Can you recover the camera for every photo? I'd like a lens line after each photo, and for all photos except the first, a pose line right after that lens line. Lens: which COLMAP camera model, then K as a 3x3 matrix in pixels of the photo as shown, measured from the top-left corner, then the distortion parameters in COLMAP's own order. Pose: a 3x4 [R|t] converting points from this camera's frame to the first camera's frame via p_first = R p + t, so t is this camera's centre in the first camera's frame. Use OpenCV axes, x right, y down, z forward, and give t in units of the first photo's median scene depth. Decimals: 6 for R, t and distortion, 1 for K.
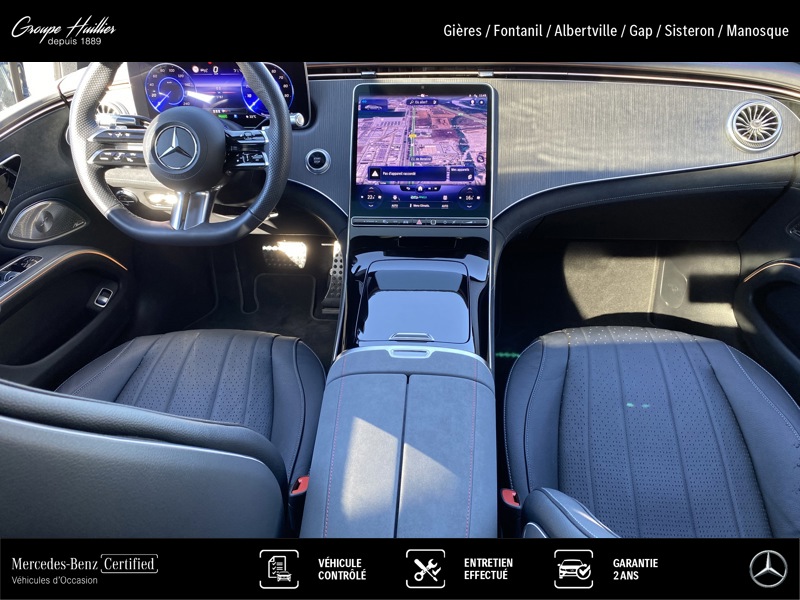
lens RADIAL K [[603.1, 0, 399.2], [0, 603.1, 305.8], [0, 0, 1]] dist [-0.008888, -0.004911]
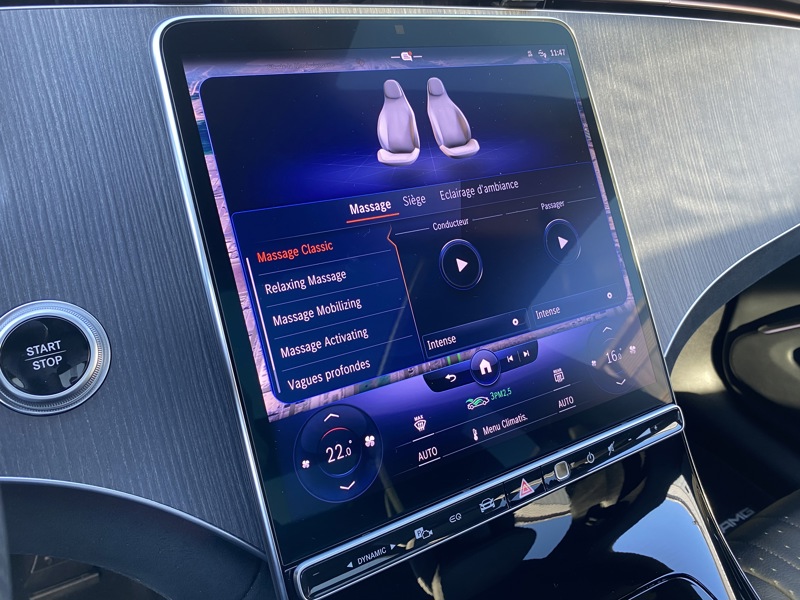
lens RADIAL K [[603.1, 0, 396.8], [0, 603.1, 296.9], [0, 0, 1]] dist [-0.008888, -0.004911]
pose [[0.826357, -0.220033, 0.518381, -0.143658], [0.235534, 0.971171, 0.036756, -0.246168], [-0.511524, 0.091723, 0.854359, 0.759489]]
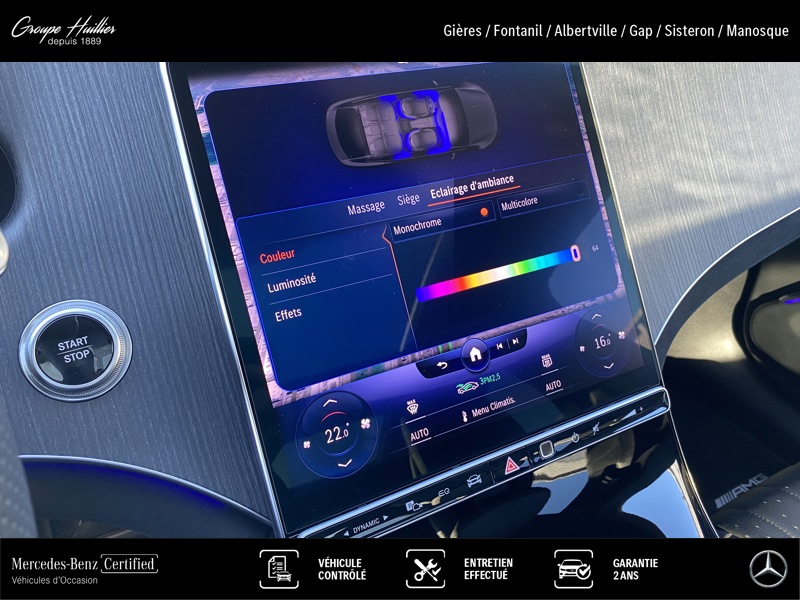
lens RADIAL K [[603.1, 0, 401.3], [0, 603.1, 298.4], [0, 0, 1]] dist [-0.008888, -0.004911]
pose [[0.850003, -0.257740, 0.459418, -0.134167], [0.241769, 0.965724, 0.094470, -0.259571], [-0.468020, 0.030773, 0.883182, 0.729889]]
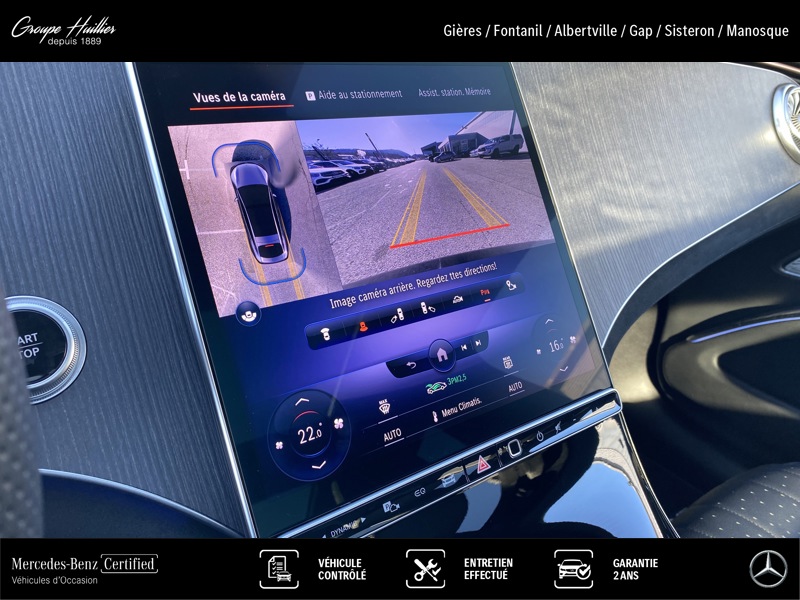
lens RADIAL K [[603.1, 0, 402.5], [0, 603.1, 304.0], [0, 0, 1]] dist [-0.008888, -0.004911]
pose [[0.764128, -0.217406, 0.607325, -0.166179], [0.261724, 0.965008, 0.016149, -0.228720], [-0.589584, 0.146611, 0.794290, 0.747431]]
